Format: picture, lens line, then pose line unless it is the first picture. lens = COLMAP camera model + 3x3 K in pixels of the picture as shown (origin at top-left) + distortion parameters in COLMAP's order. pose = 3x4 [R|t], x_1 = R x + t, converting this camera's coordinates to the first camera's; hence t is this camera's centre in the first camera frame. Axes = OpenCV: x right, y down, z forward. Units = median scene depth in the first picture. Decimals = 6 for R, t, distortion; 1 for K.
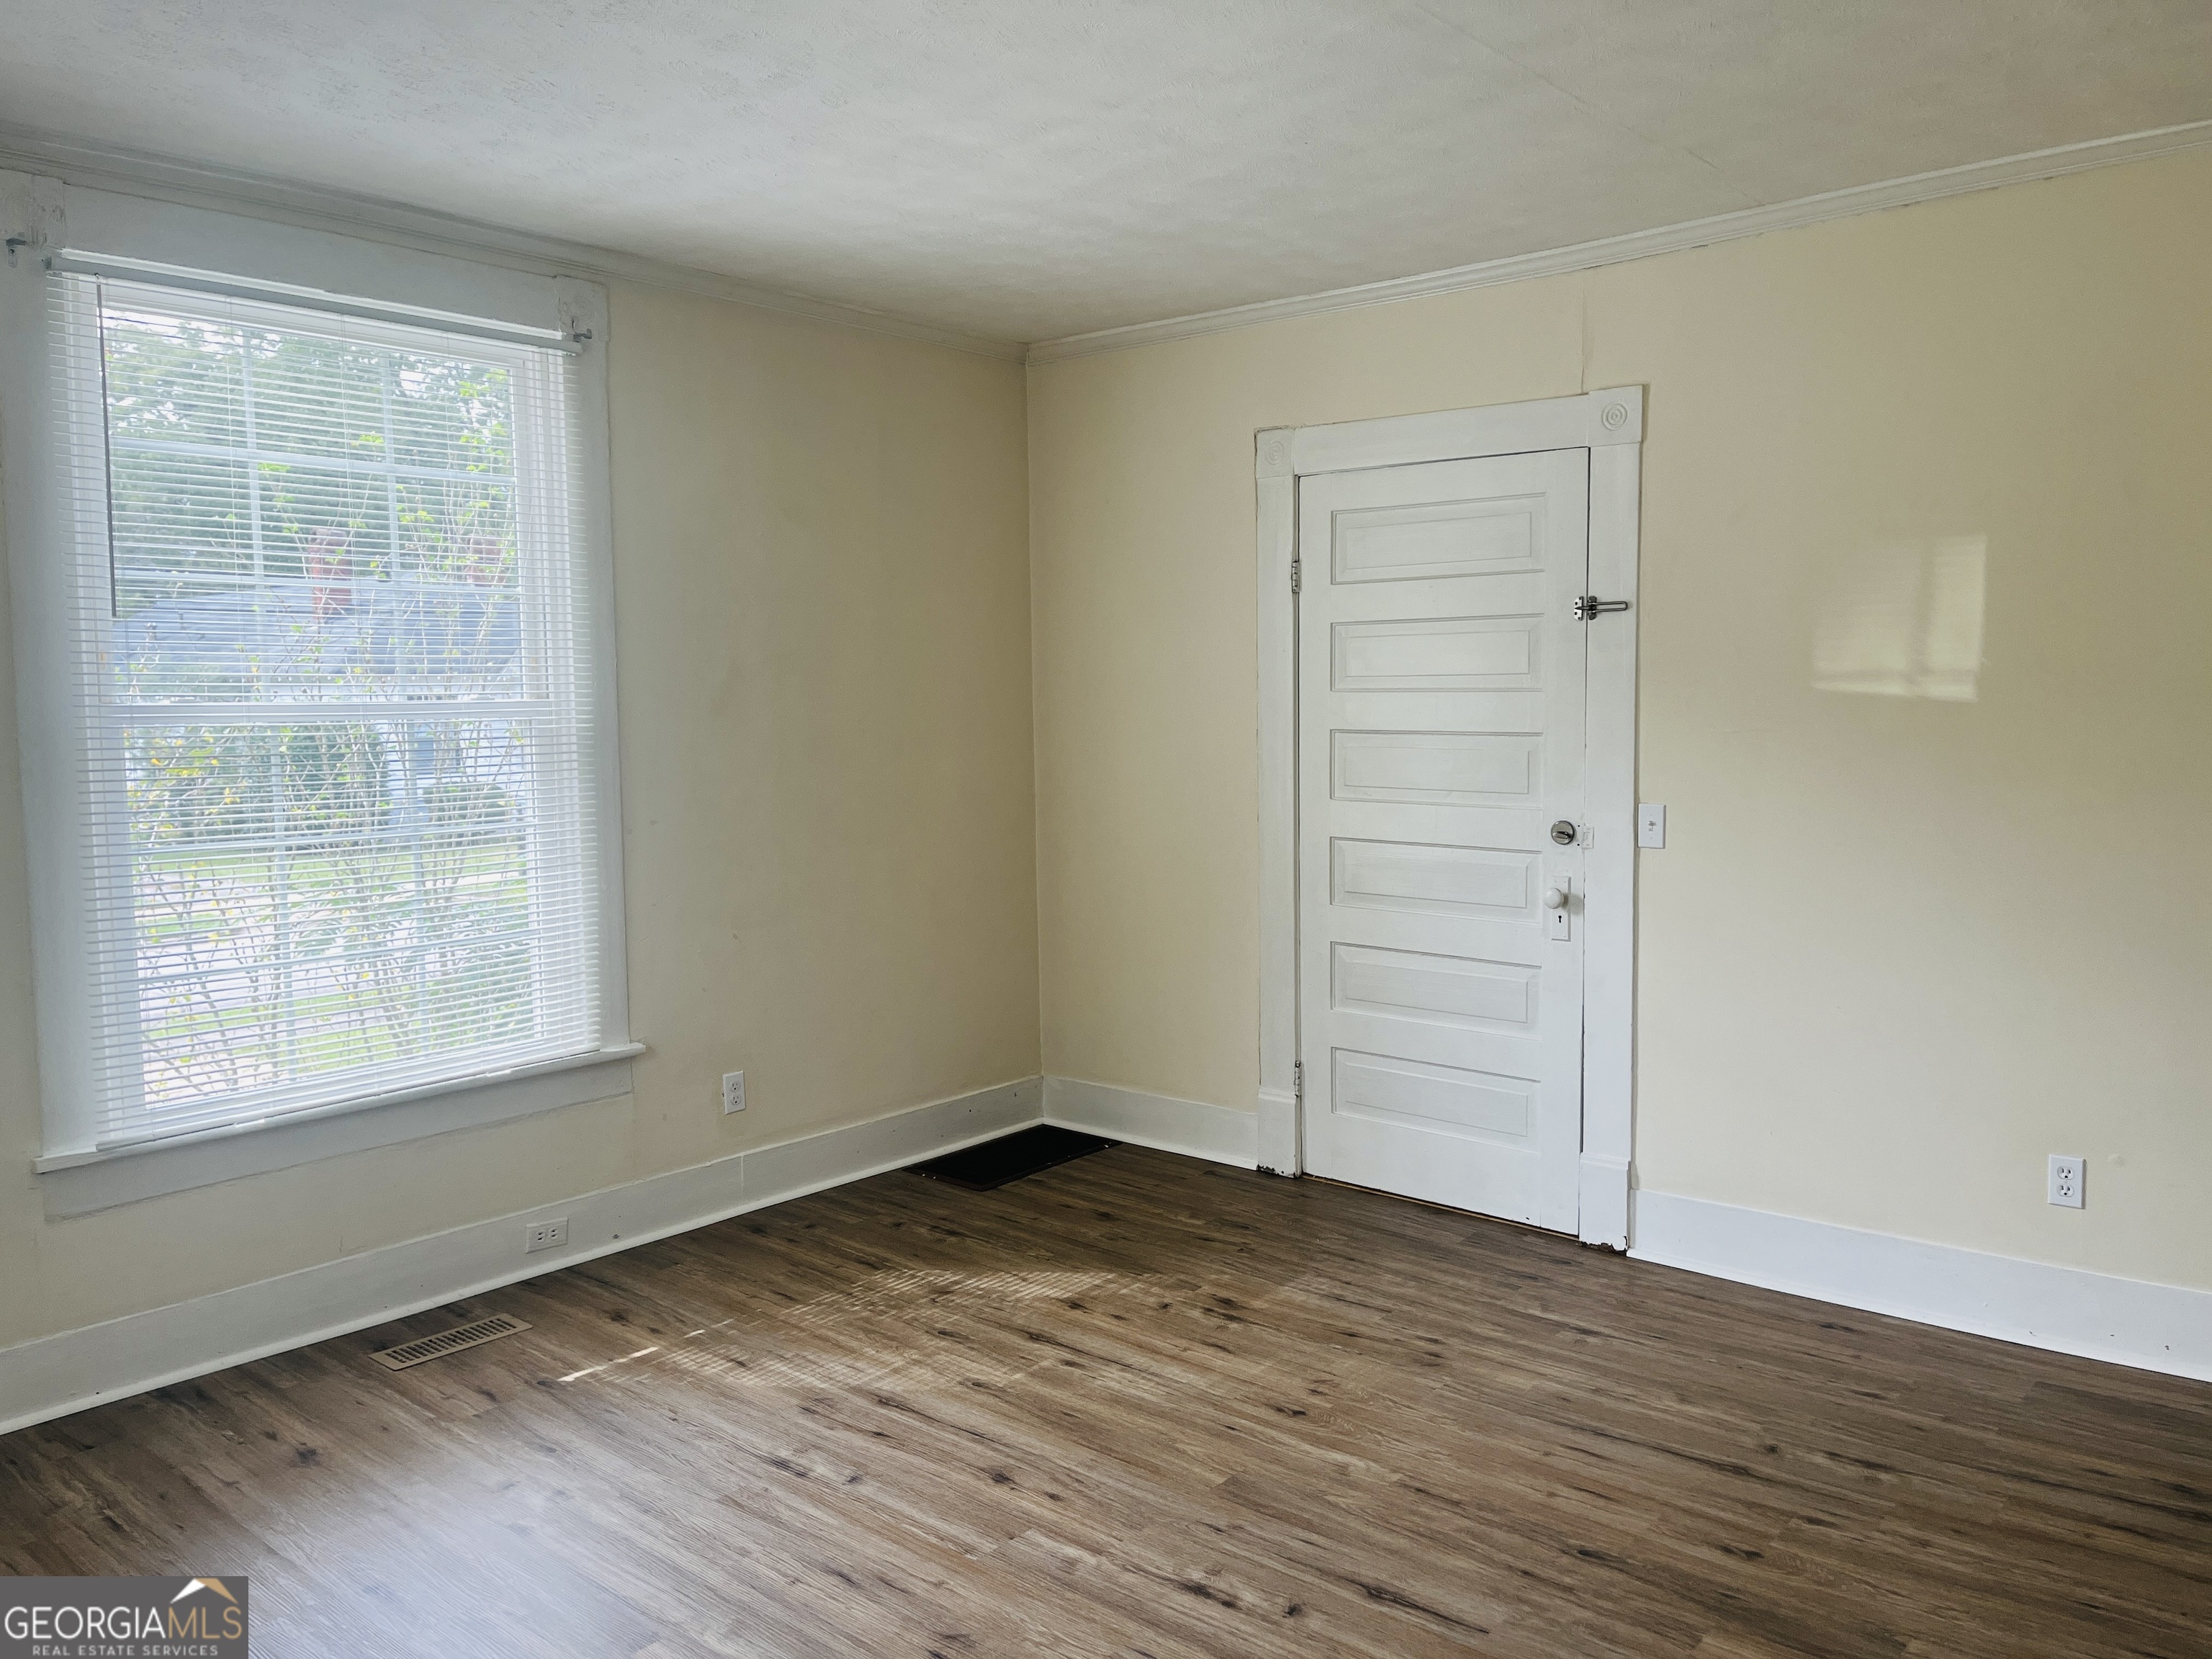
lens RADIAL K [[1687.3, 0, 1102.4], [0, 1687.3, 831.9], [0, 0, 1]] dist [0.069707, -0.091713]
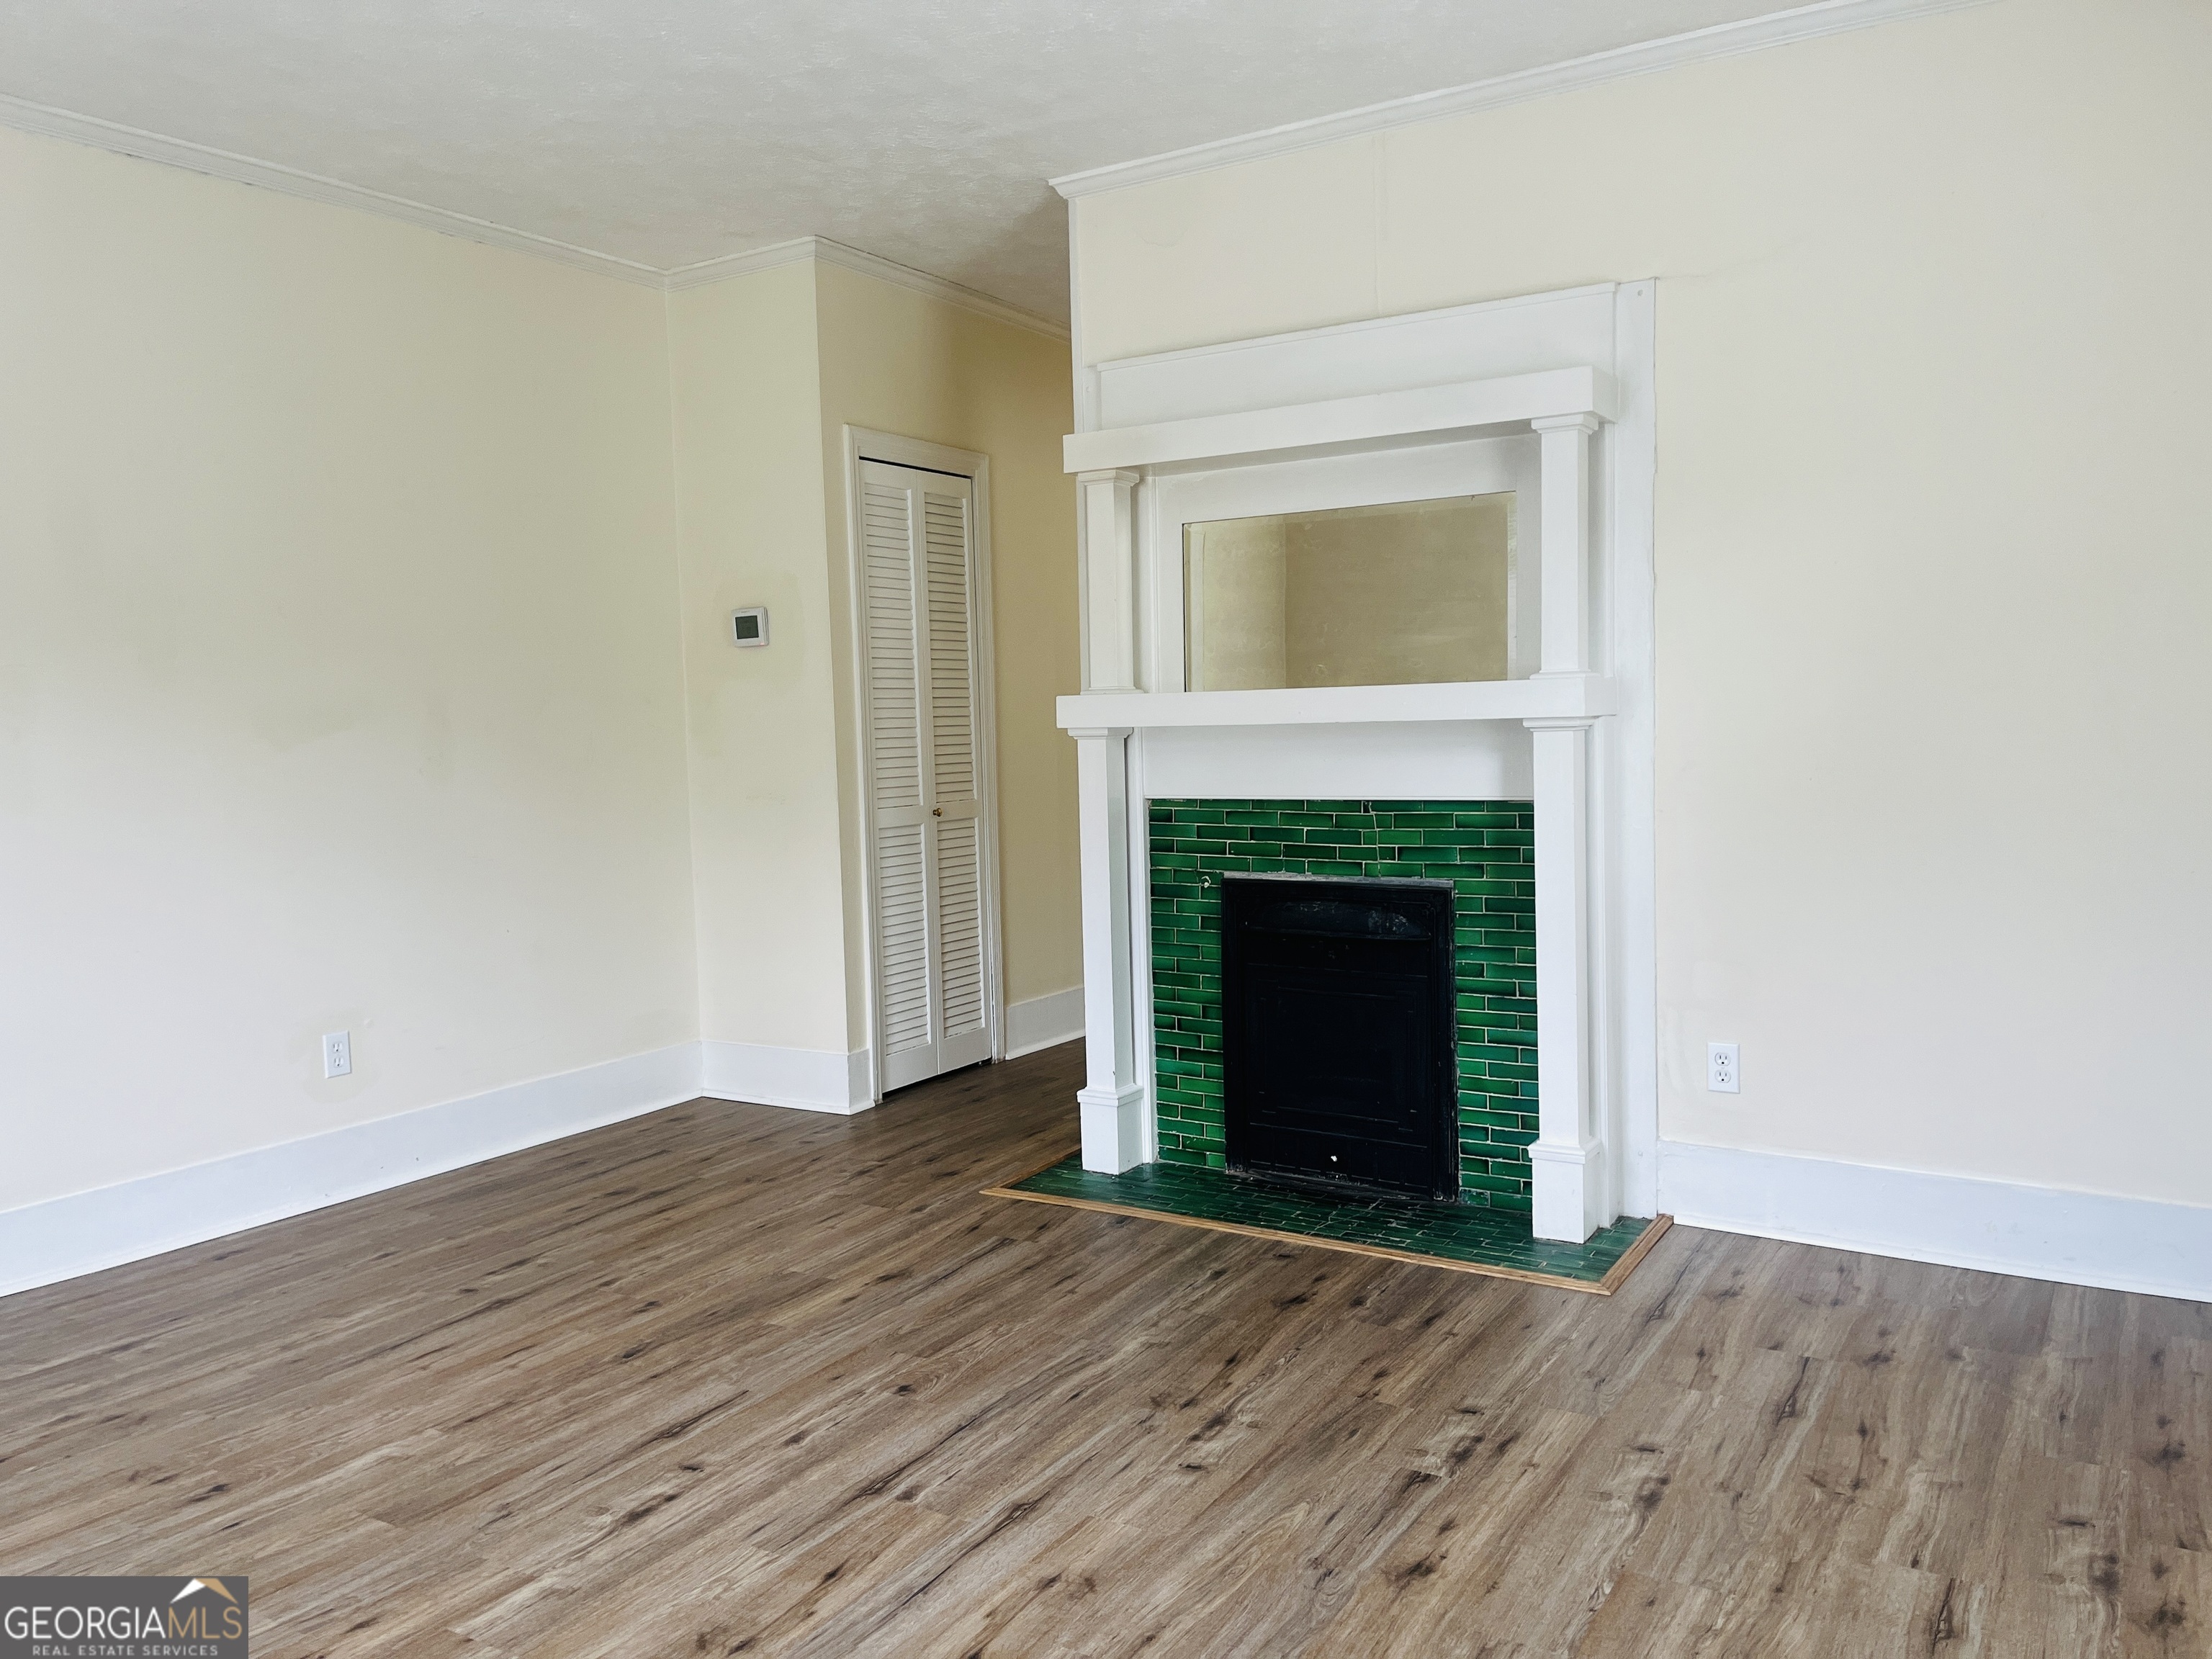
lens RADIAL K [[1687.3, 0, 1102.4], [0, 1687.3, 831.9], [0, 0, 1]] dist [0.069707, -0.091713]
pose [[-0.159248, -0.048608, 0.986041, -0.674967], [0.104687, 0.992324, 0.065825, 0.029429], [-0.981672, 0.113708, -0.152937, 0.647152]]
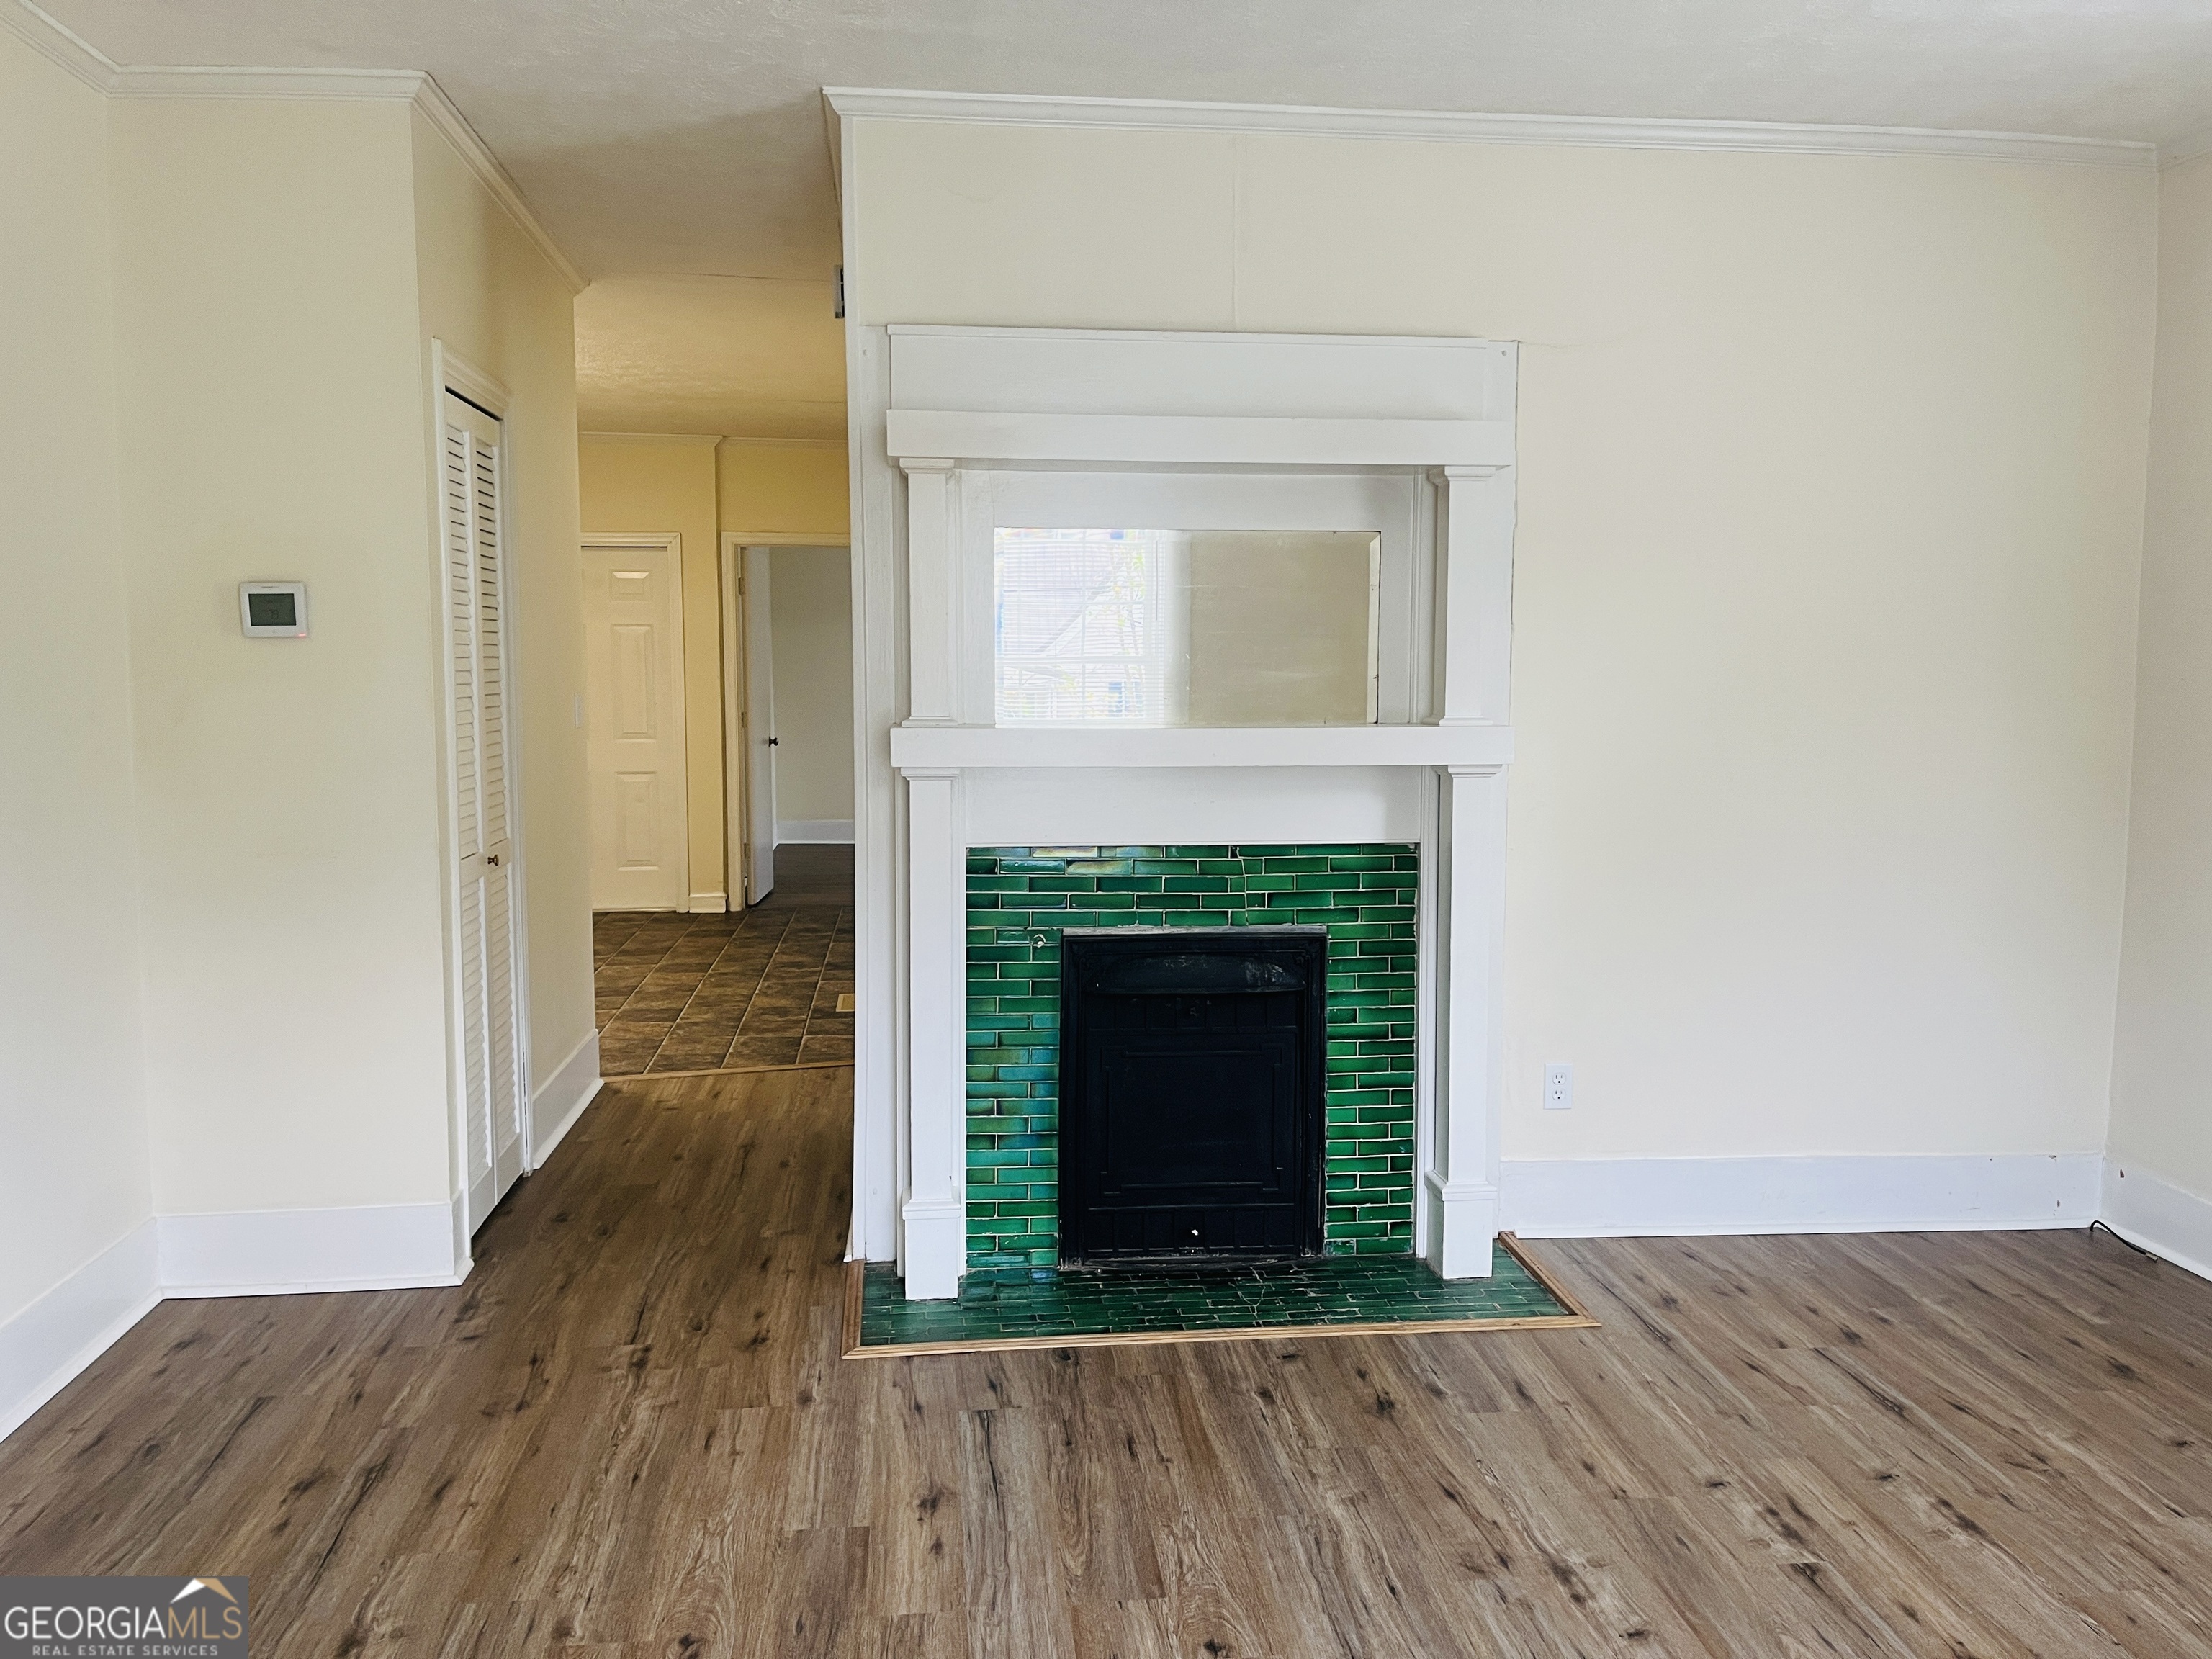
lens RADIAL K [[1684.1, 0, 1107.4], [0, 1684.1, 801.0], [0, 0, 1]] dist [0.069034, -0.077503]
pose [[-0.738646, -0.038886, 0.672972, -0.249739], [0.062863, 0.990011, 0.126203, -0.061414], [-0.671156, 0.135525, -0.728822, 1.104695]]
